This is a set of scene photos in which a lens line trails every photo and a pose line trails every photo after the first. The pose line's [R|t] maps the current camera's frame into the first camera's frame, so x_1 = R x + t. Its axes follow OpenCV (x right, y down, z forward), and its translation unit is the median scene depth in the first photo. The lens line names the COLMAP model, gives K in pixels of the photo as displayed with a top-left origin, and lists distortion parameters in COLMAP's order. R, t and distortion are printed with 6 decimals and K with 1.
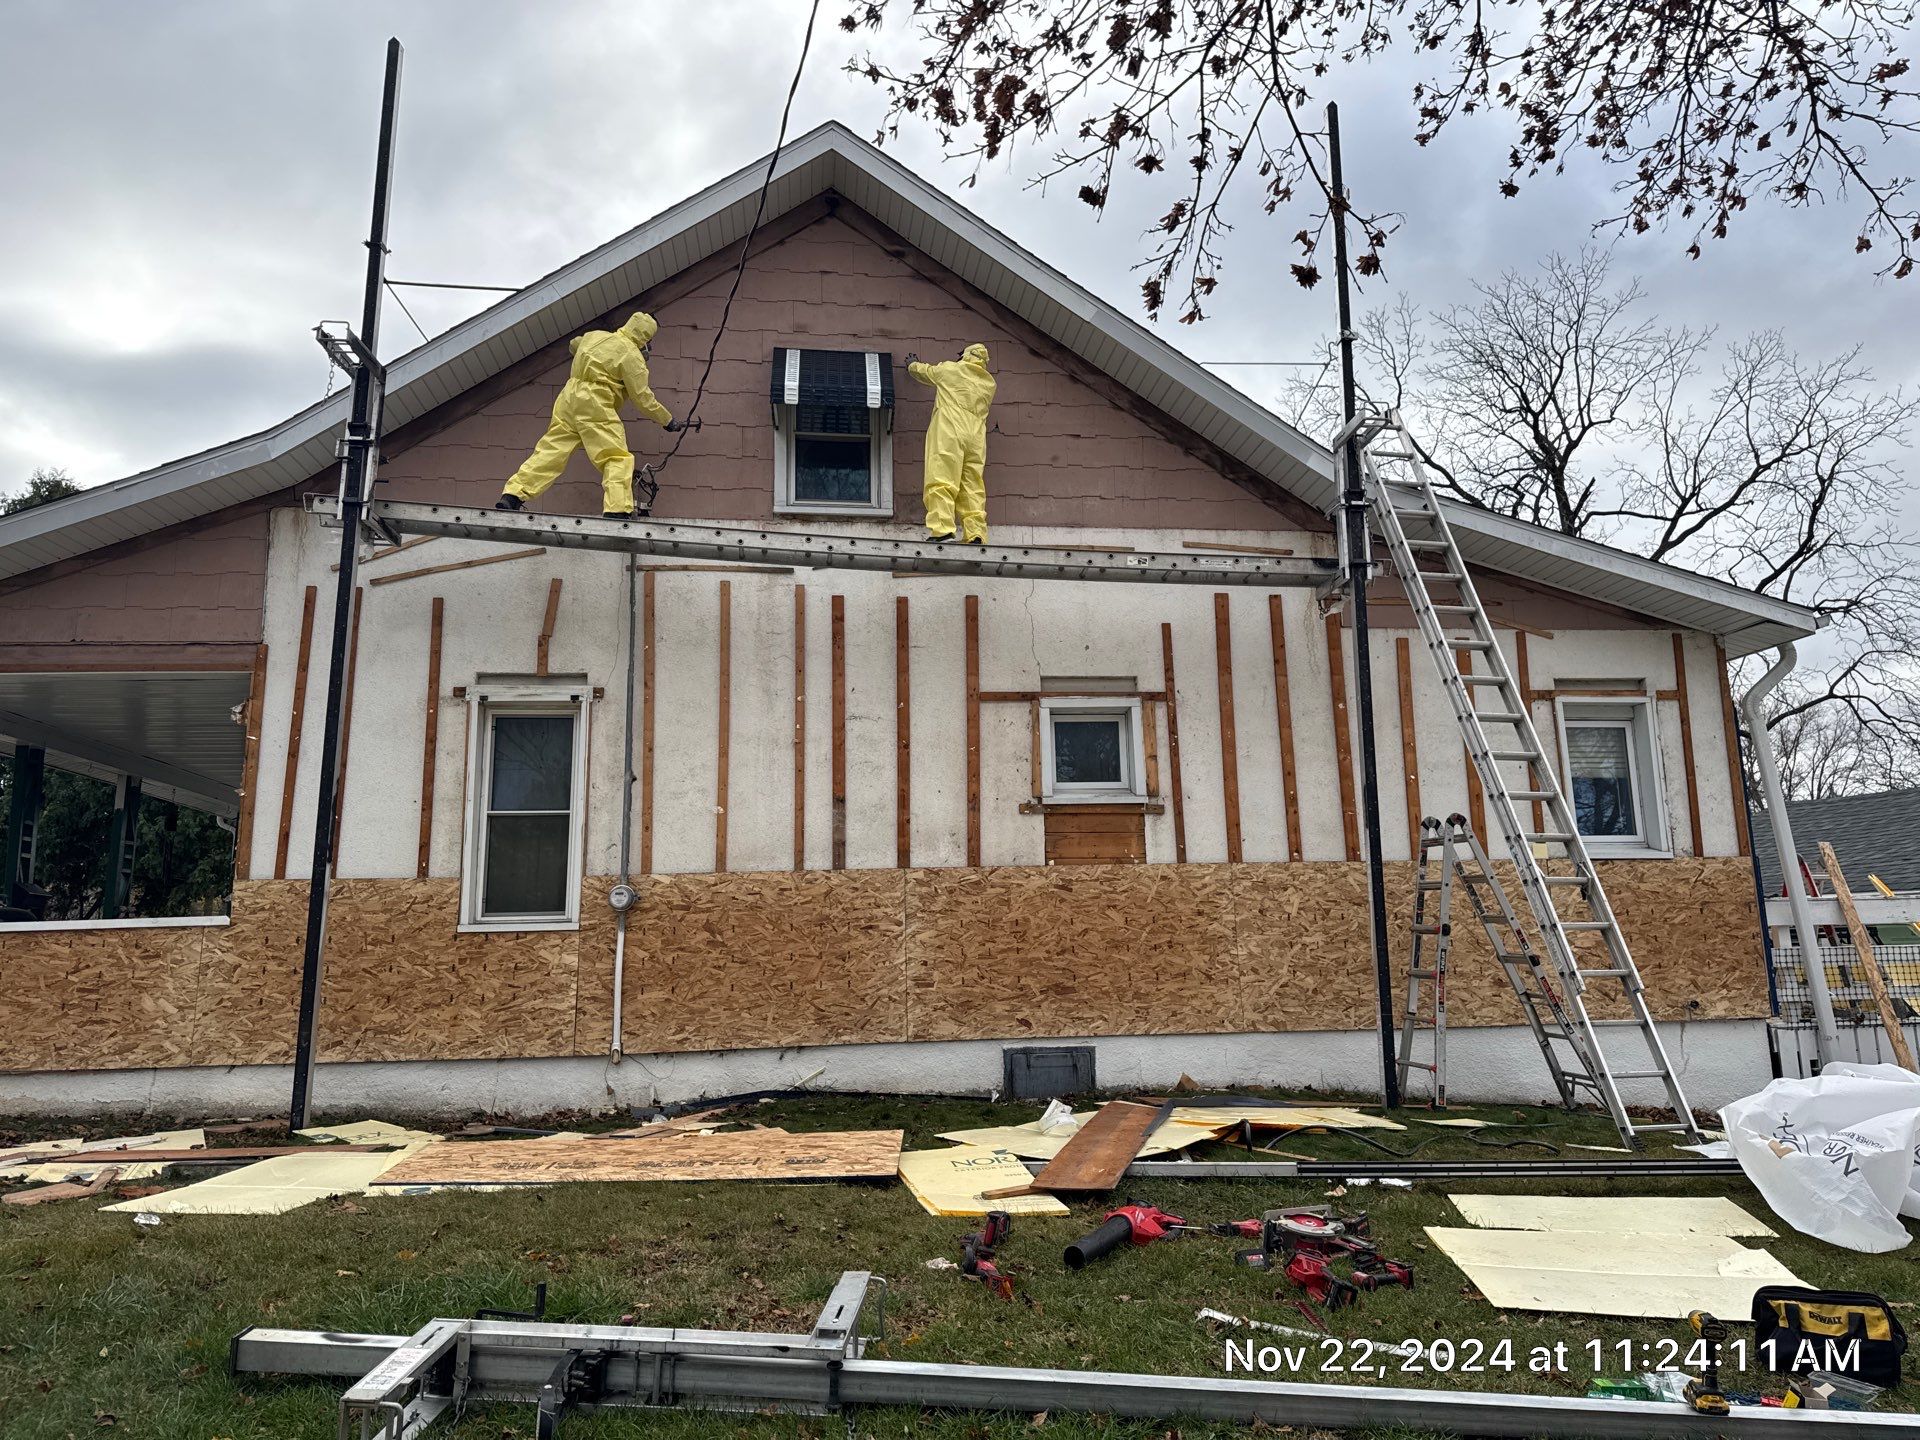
lens RADIAL K [[1344.2, 0, 981.7], [0, 1344.2, 724.2], [0, 0, 1]] dist [0.130508, -0.170930]
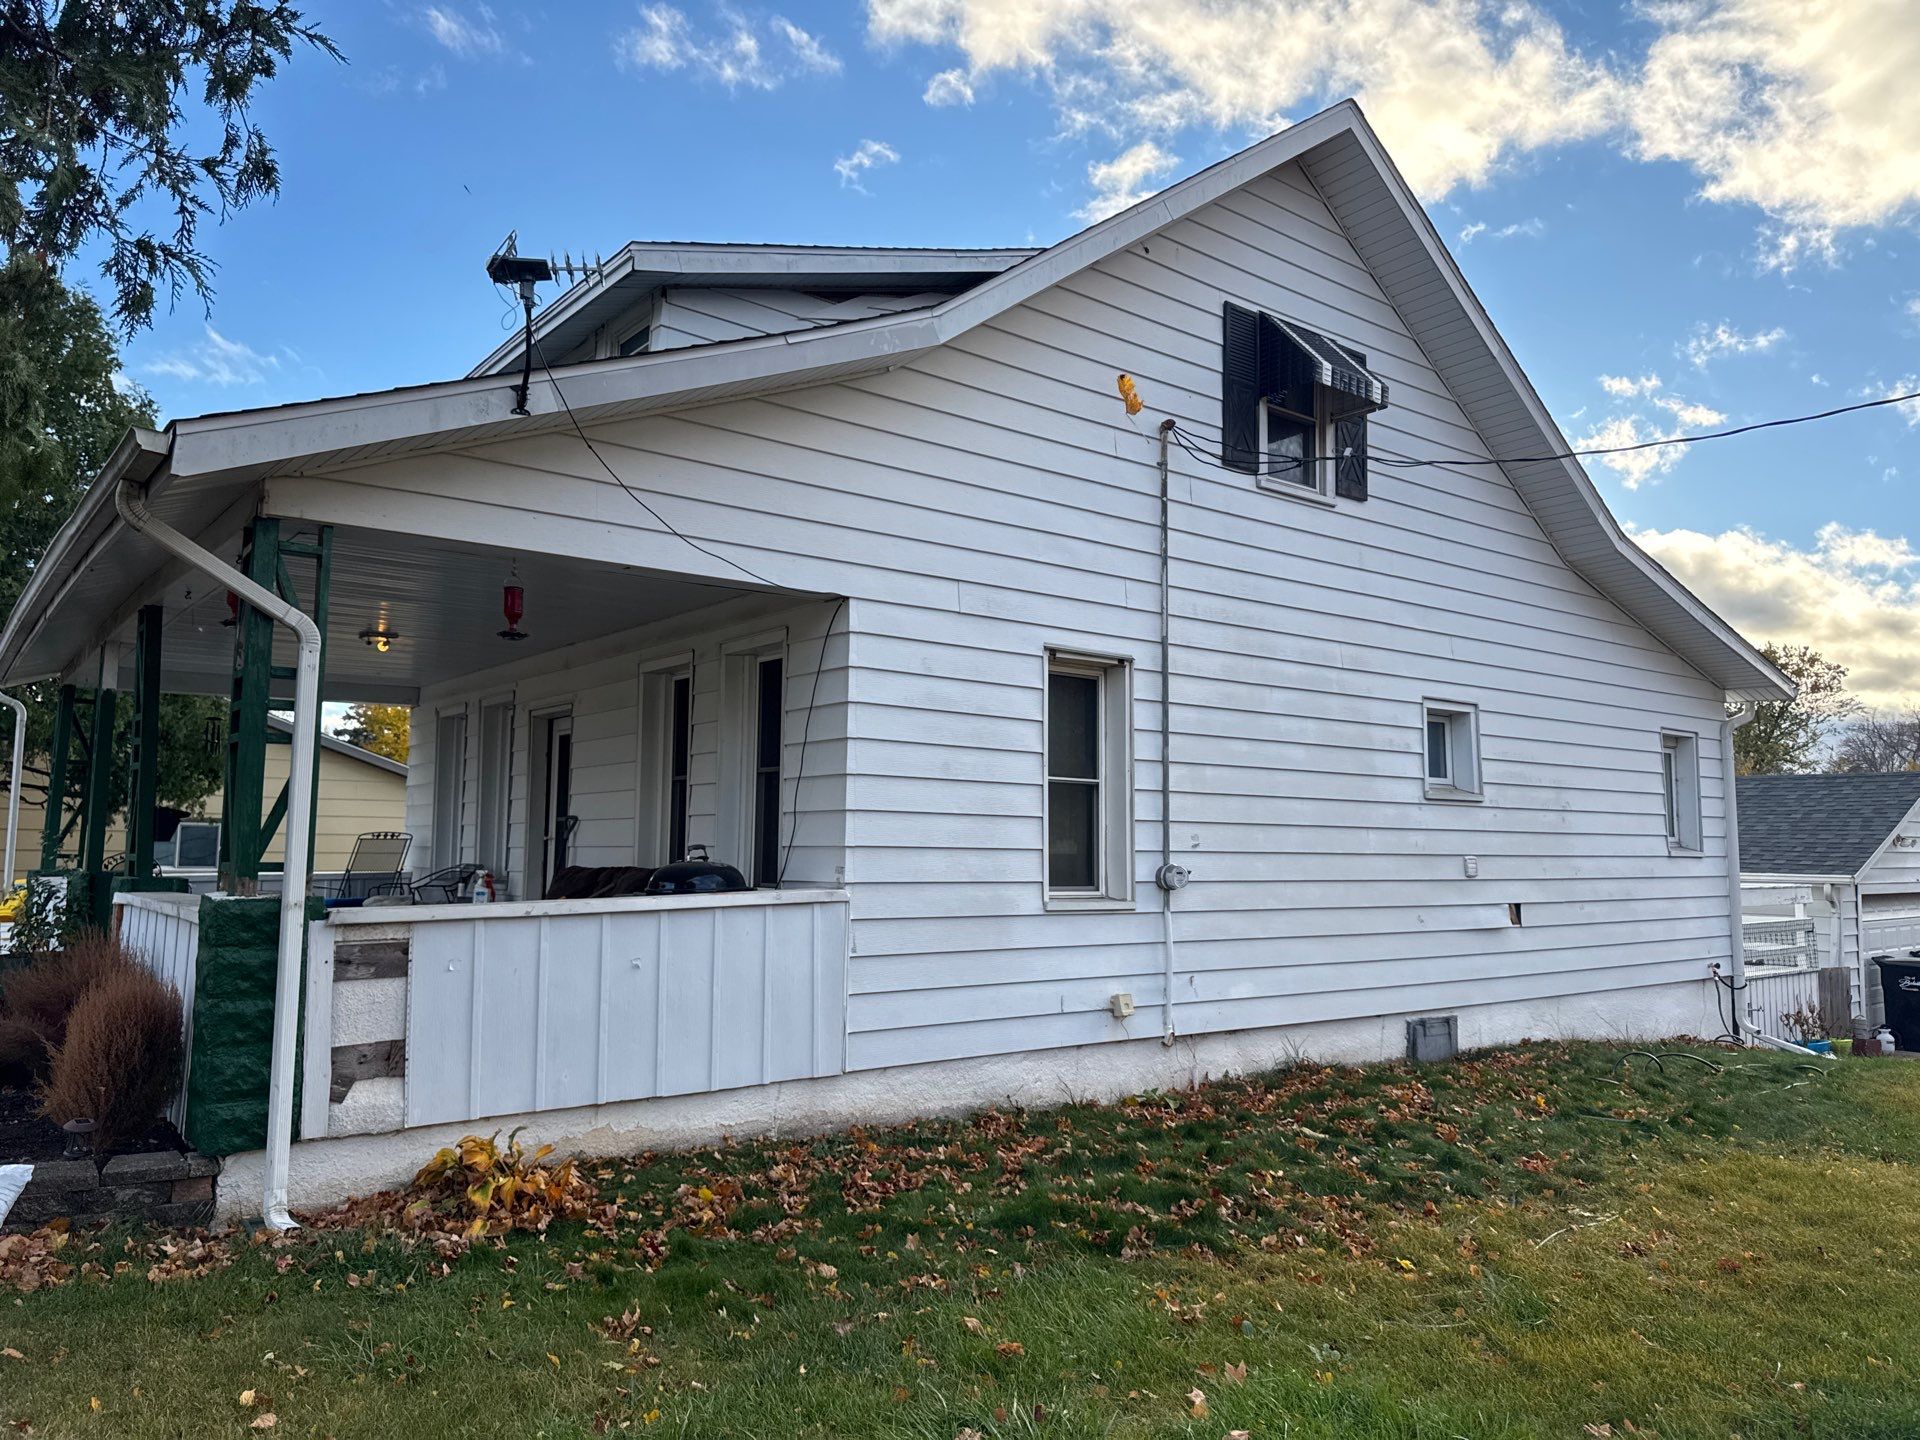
lens RADIAL K [[1371.9, 0, 964.2], [0, 1371.9, 734.0], [0, 0, 1]] dist [0.096208, -0.106970]
pose [[0.845637, 0.074627, 0.528516, -0.870624], [-0.121057, 0.991190, 0.053736, -0.006937], [-0.519850, -0.109421, 0.847221, 0.252283]]
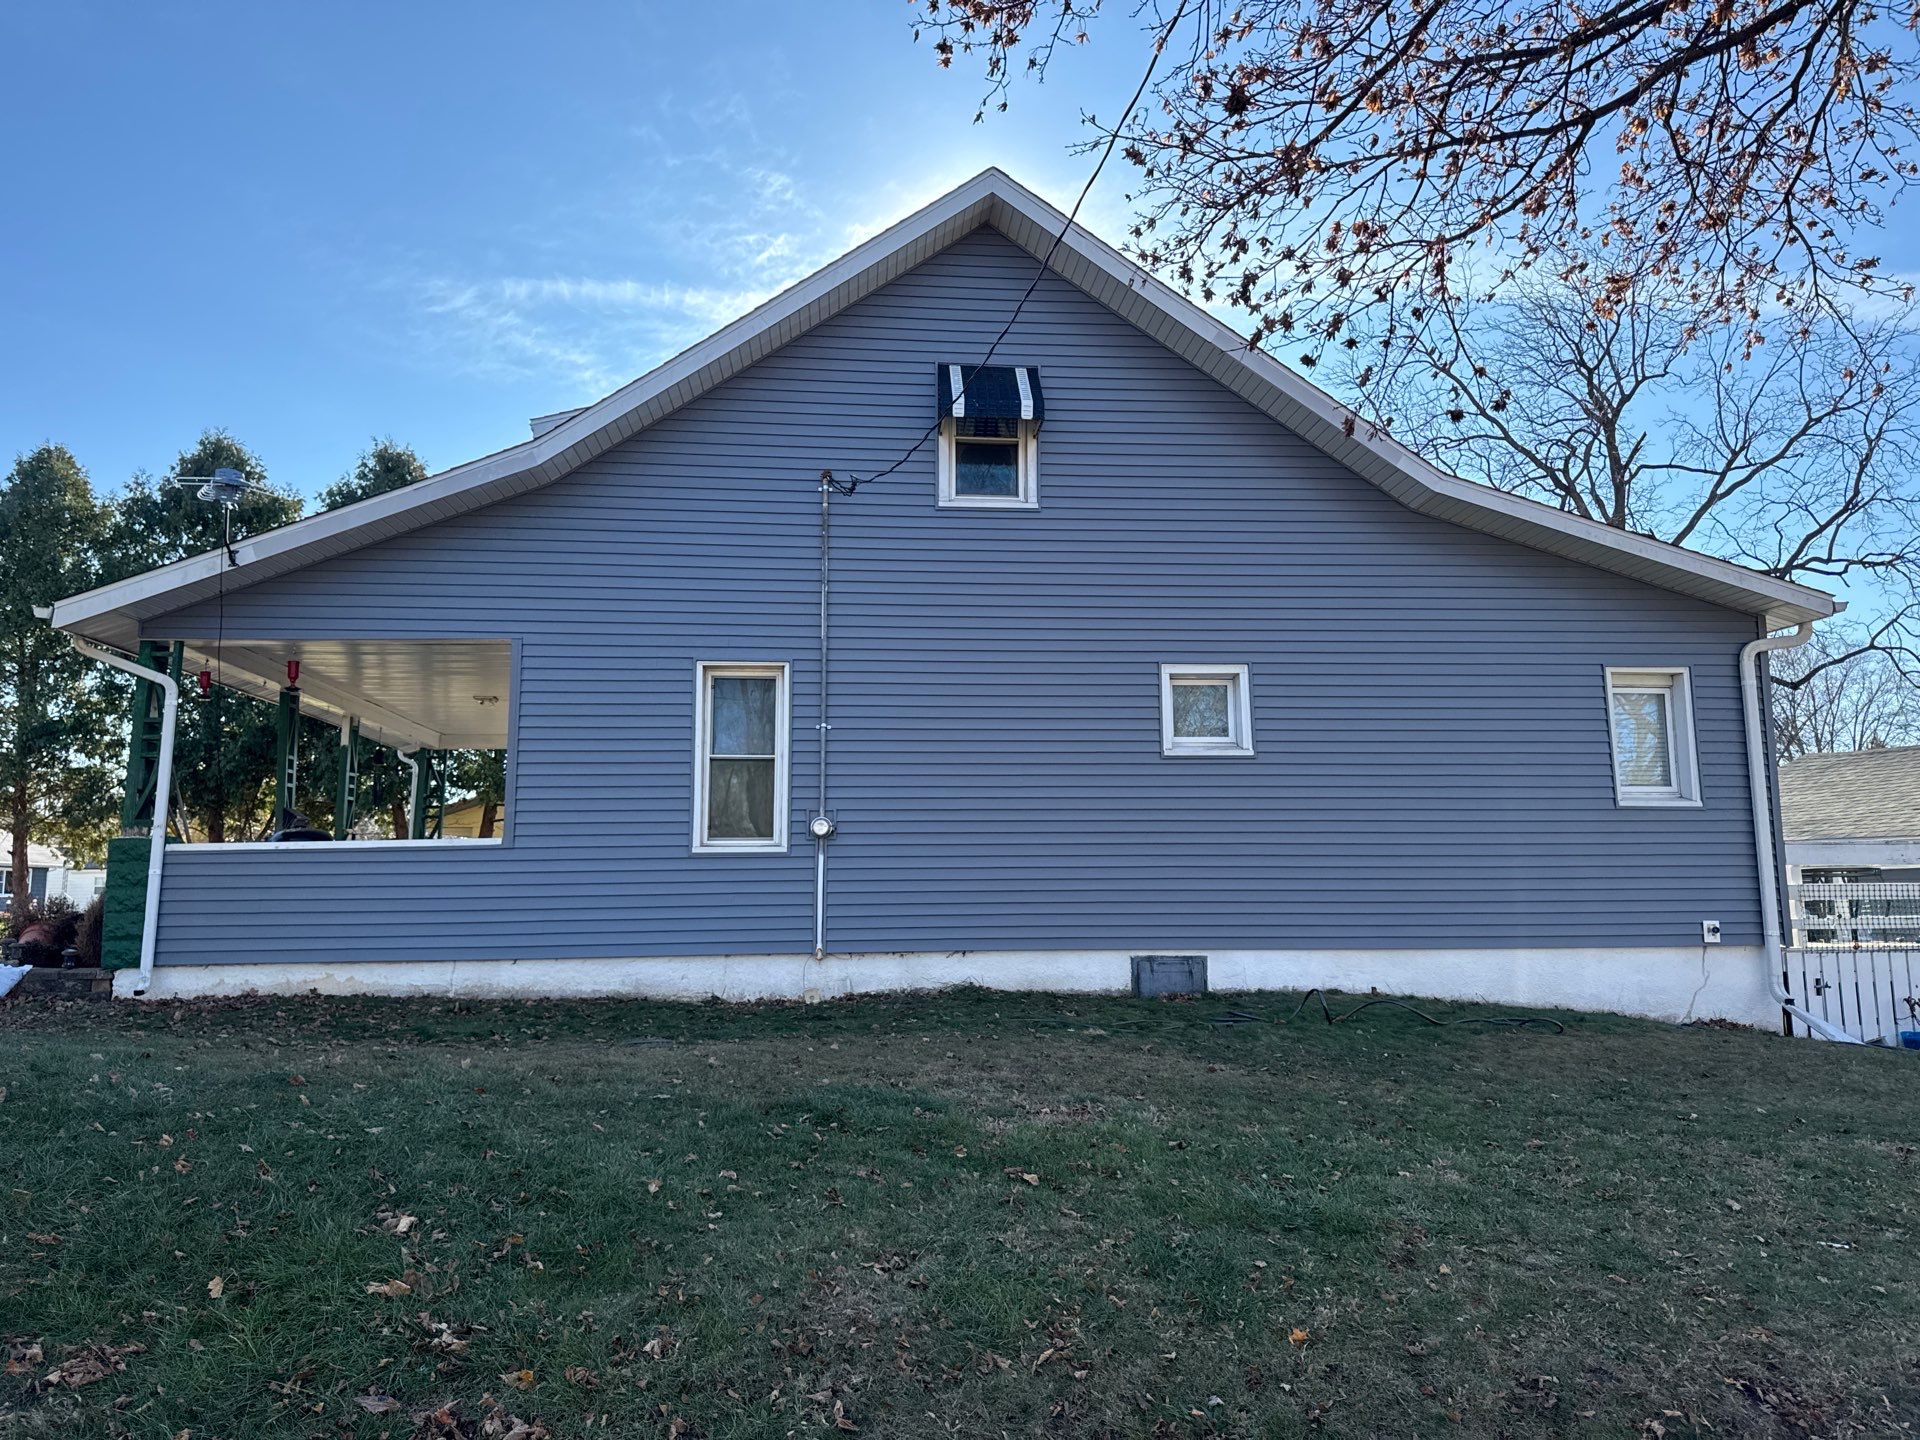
lens RADIAL K [[1371.9, 0, 964.2], [0, 1371.9, 734.0], [0, 0, 1]] dist [0.096208, -0.106970]
pose [[0.999565, 0.011442, -0.027164, -0.099224], [-0.009916, 0.998401, 0.055657, -0.025321], [0.027758, -0.055364, 0.998080, -0.214335]]
